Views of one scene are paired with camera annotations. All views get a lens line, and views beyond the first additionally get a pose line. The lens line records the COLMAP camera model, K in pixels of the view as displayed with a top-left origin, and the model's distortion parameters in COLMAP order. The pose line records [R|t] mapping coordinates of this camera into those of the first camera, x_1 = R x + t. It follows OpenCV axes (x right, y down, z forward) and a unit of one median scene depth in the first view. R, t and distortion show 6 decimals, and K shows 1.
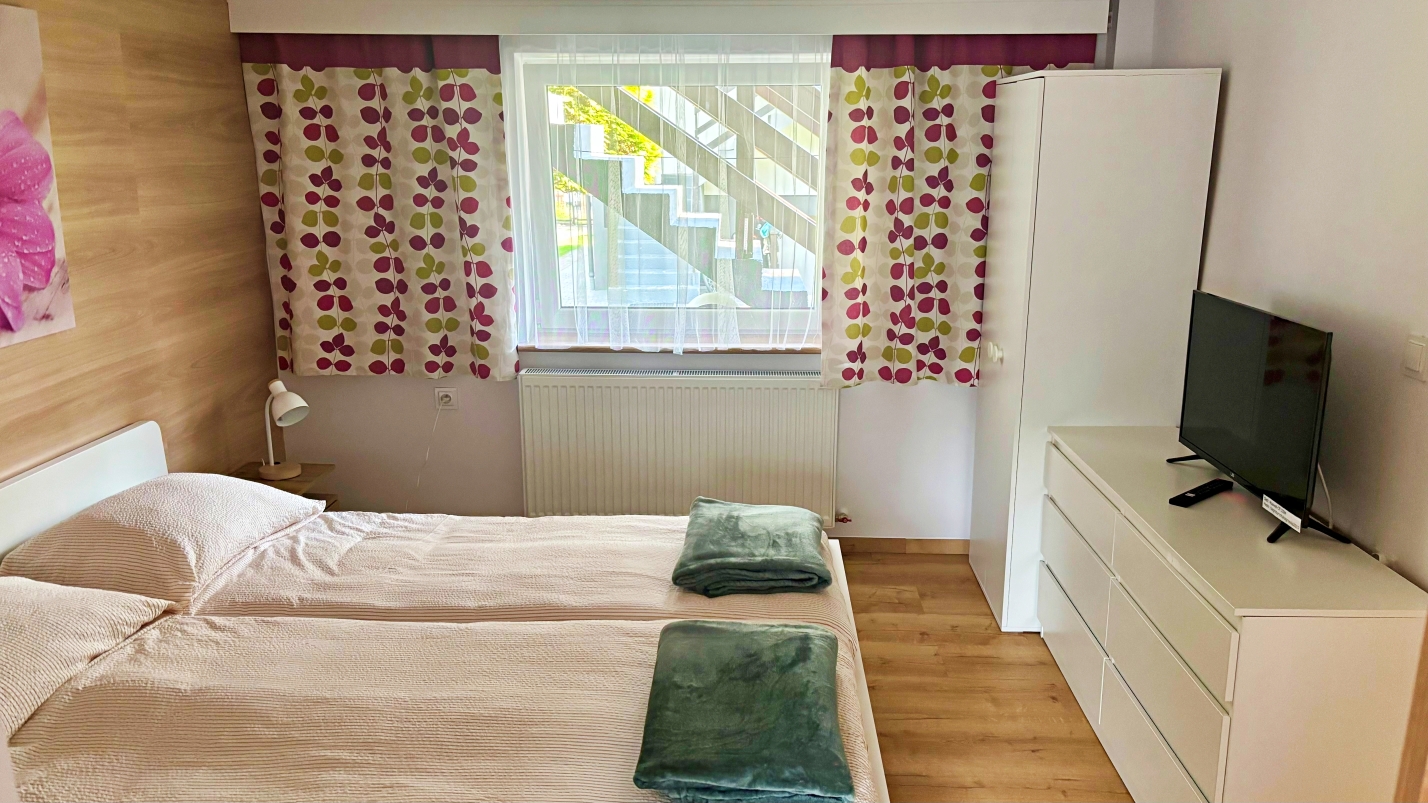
lens RADIAL K [[1107.5, 0, 715.5], [0, 1107.5, 421.2], [0, 0, 1]] dist [-0.001383, -0.001634]
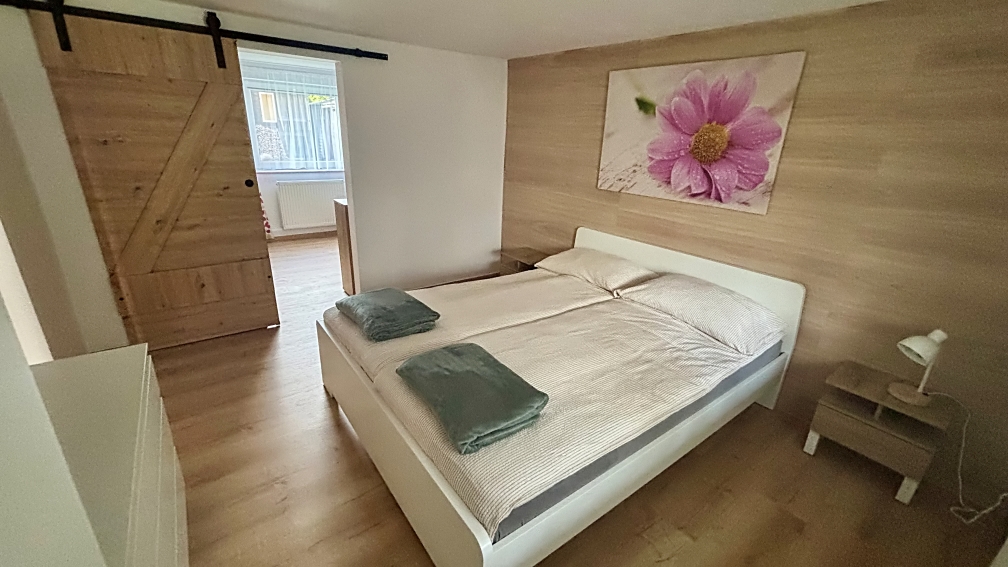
lens RADIAL K [[411.9, 0, 504.0], [0, 411.9, 283.5], [0, 0, 1]] dist [0.000113, 0.000084]
pose [[-0.769671, 0.194542, -0.608079, 0.224099], [-0.192374, 0.837509, 0.511439, -0.212298], [0.608769, 0.510619, -0.607182, 0.944166]]
